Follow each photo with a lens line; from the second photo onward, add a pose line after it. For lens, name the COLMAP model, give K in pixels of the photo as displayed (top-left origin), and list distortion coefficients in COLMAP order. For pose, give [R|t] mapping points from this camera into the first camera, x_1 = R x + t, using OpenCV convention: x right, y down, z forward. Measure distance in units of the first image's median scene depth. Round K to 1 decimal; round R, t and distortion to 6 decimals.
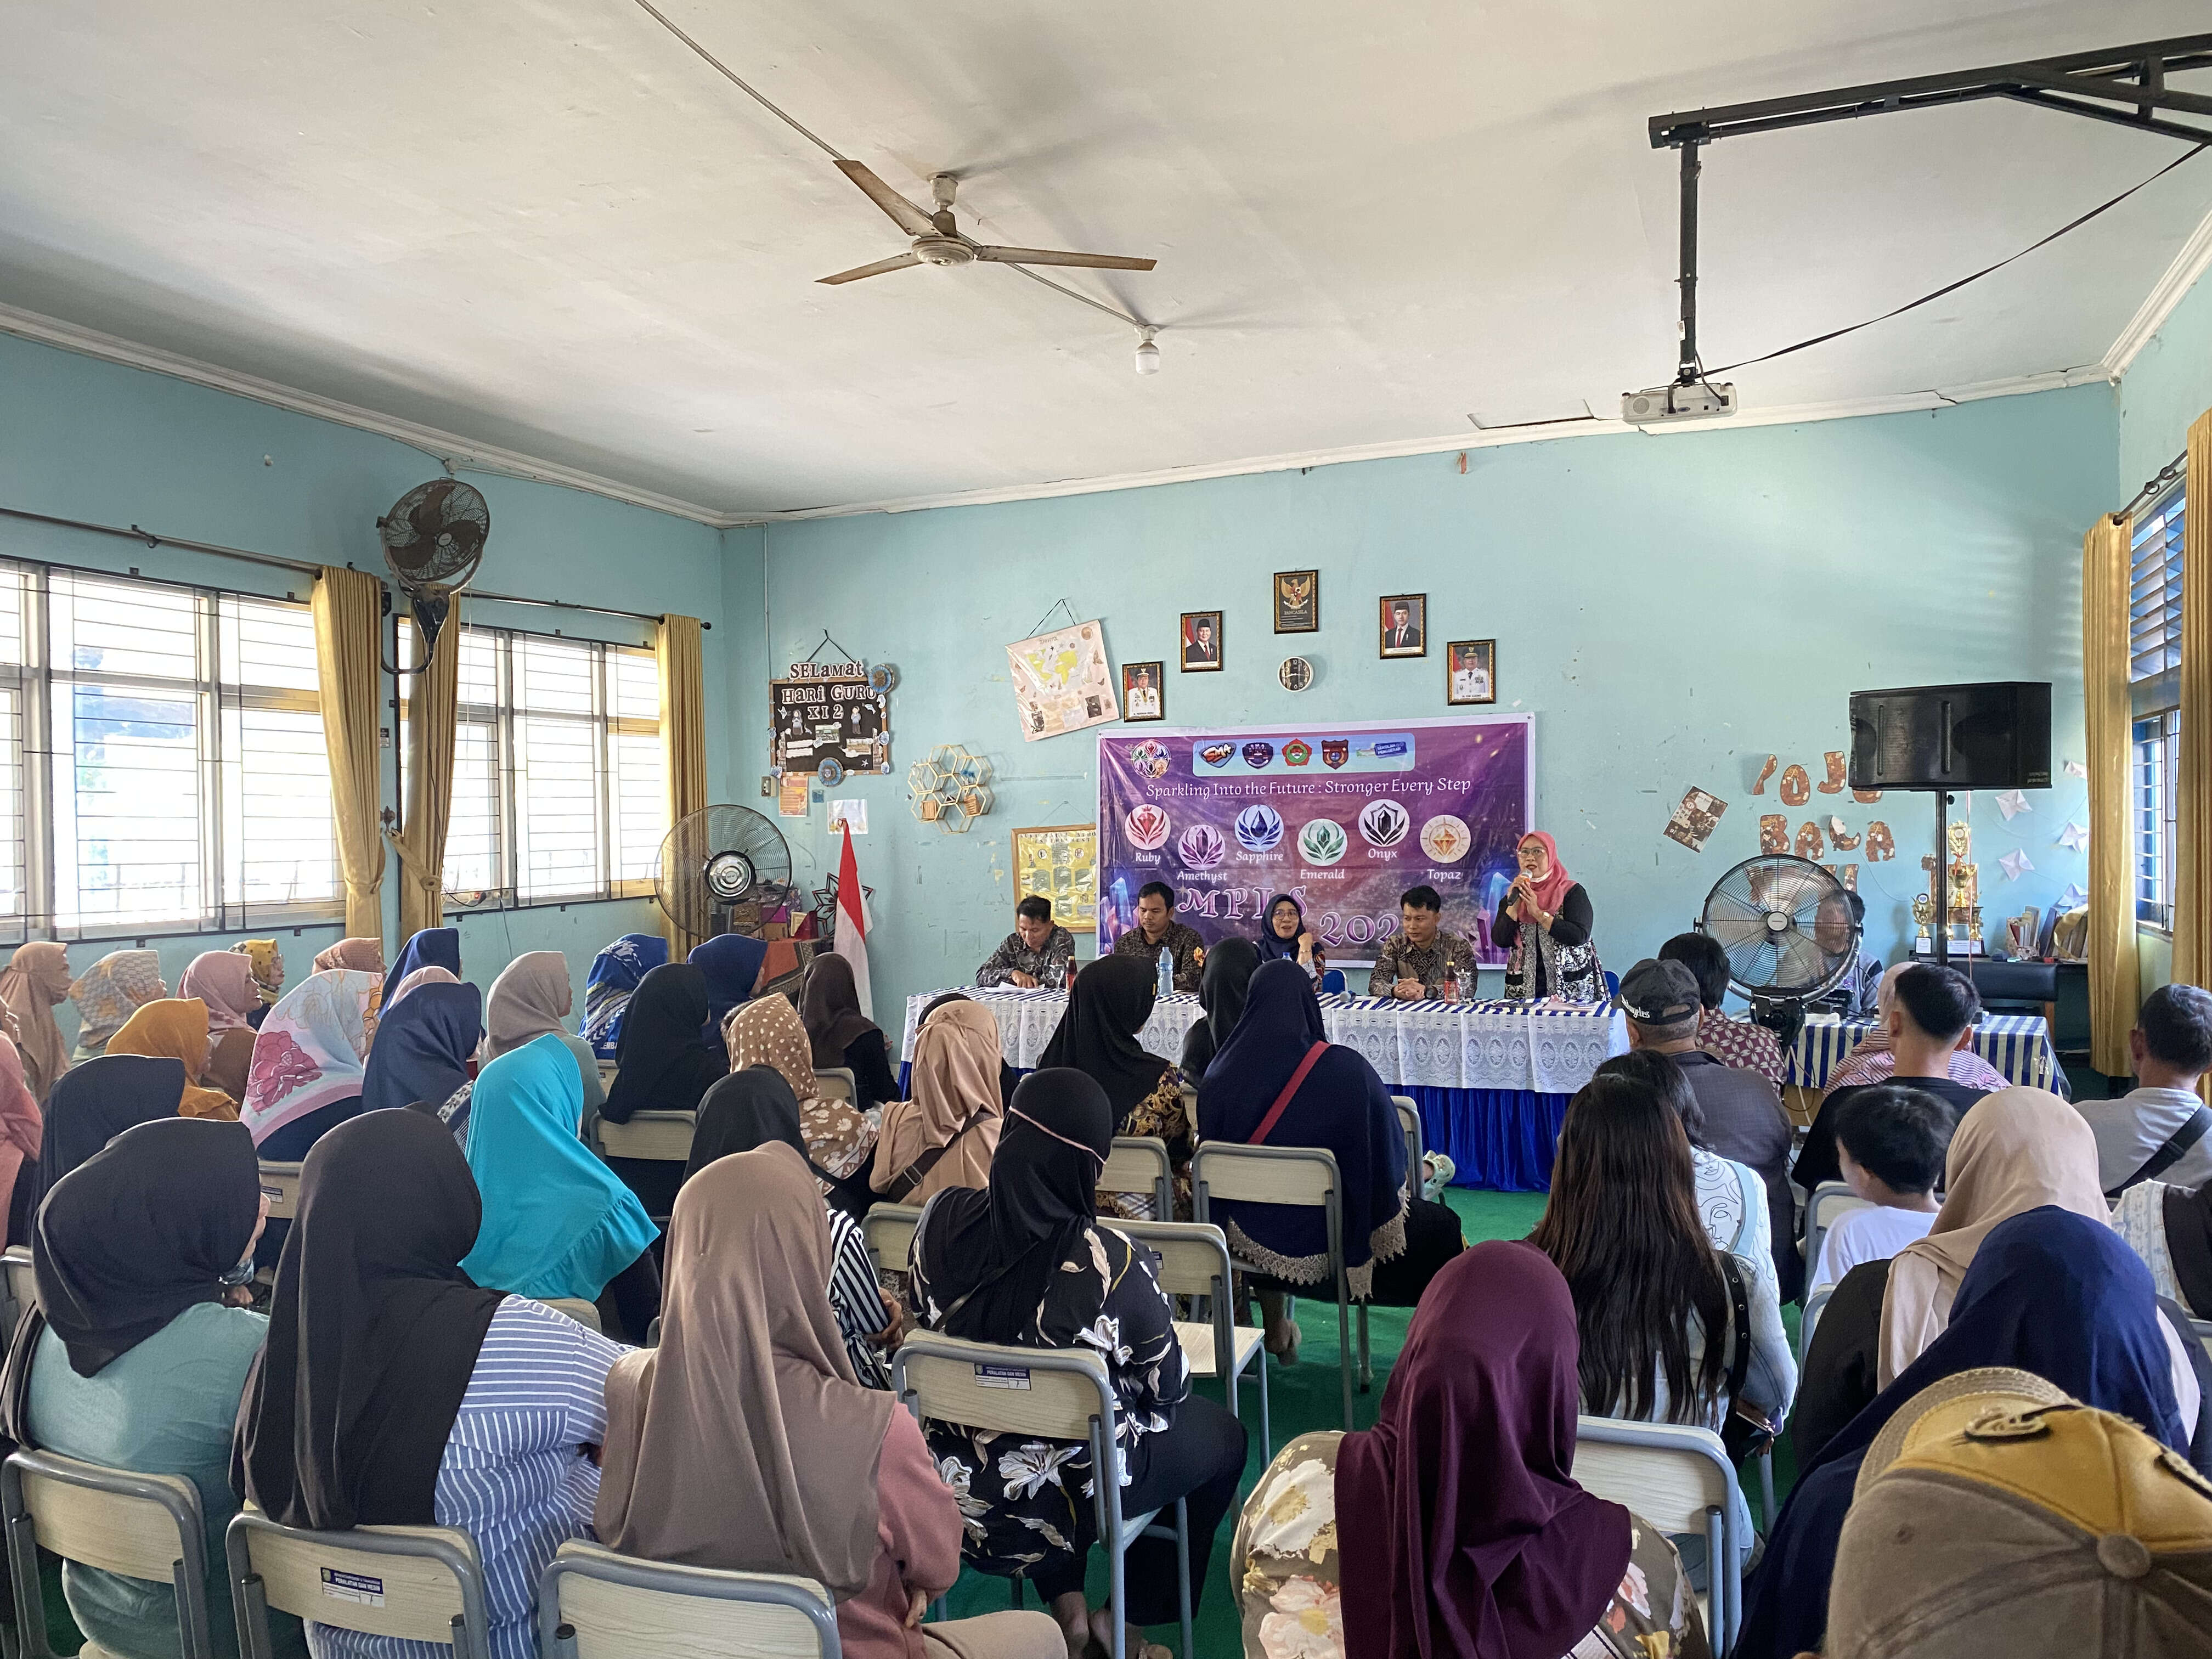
lens RADIAL K [[1650.3, 0, 1104.4], [0, 1650.3, 836.3], [0, 0, 1]] dist [0.031434, -0.027751]
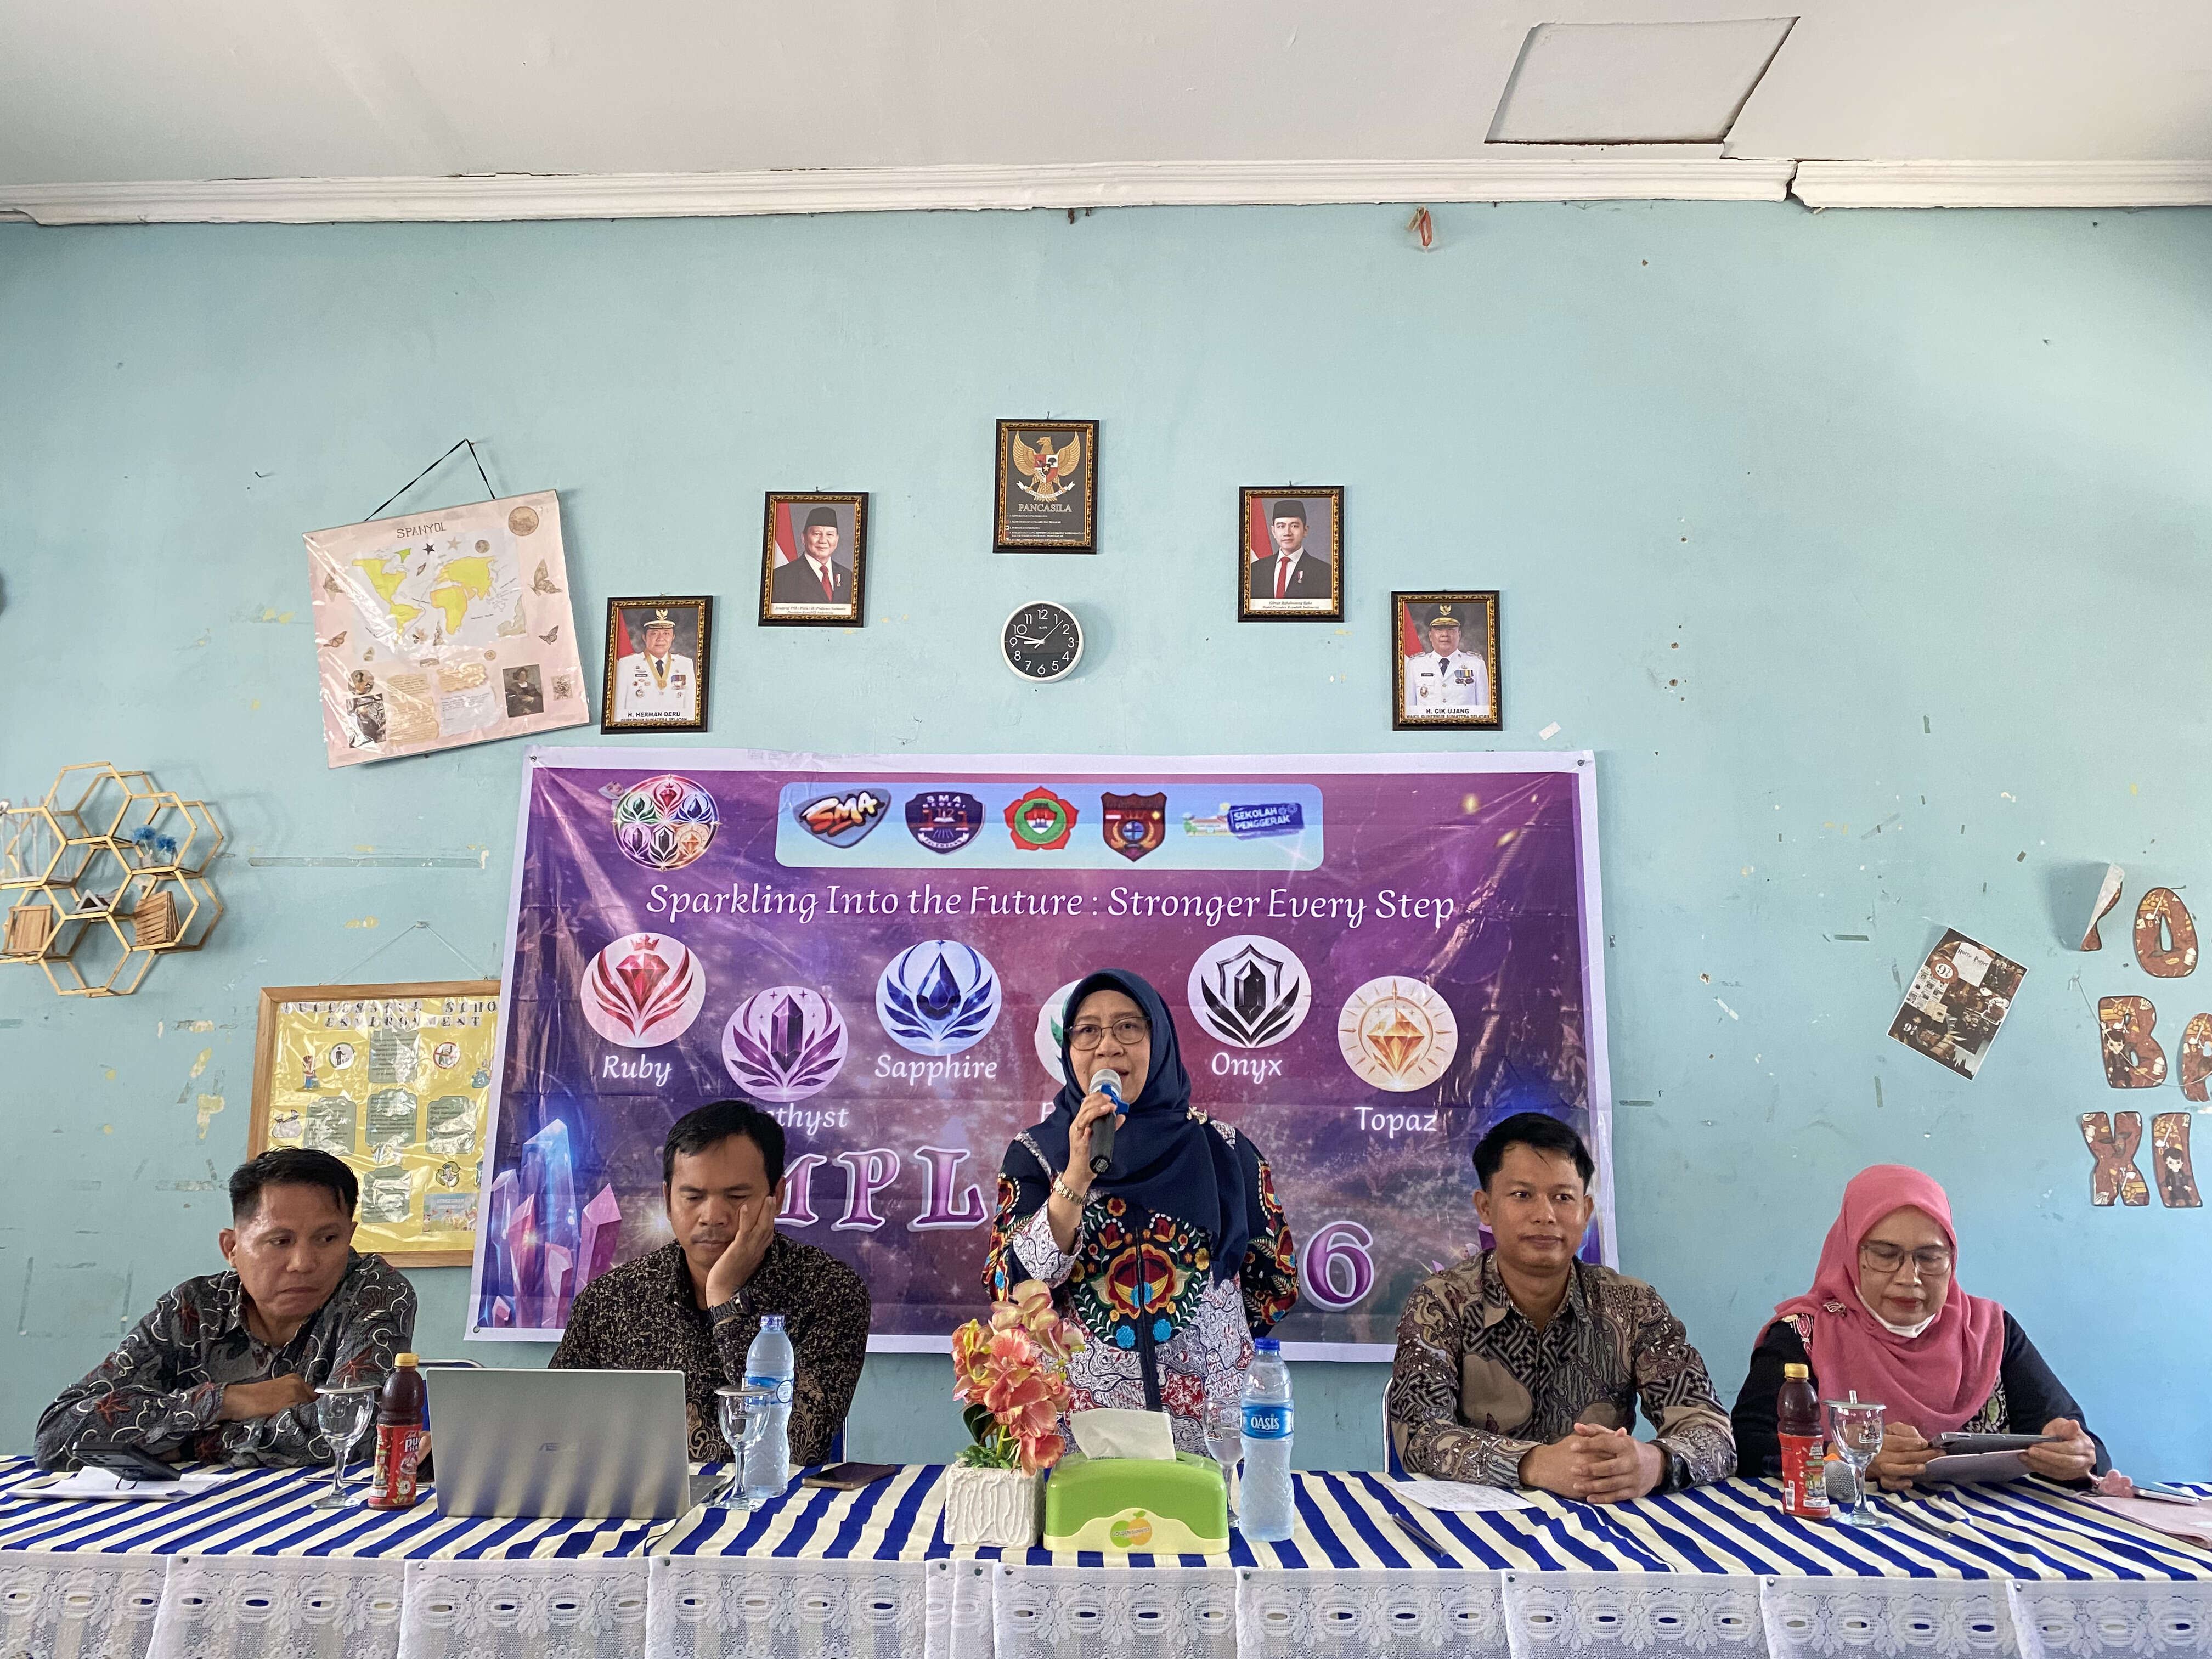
lens RADIAL K [[1650.3, 0, 1110.9], [0, 1650.3, 814.1], [0, 0, 1]] dist [0.031434, -0.027751]
pose [[0.927130, 0.098364, 0.361600, -0.017935], [-0.021611, 0.977364, -0.210458, 0.035313], [-0.374116, 0.187307, 0.908269, 0.606201]]
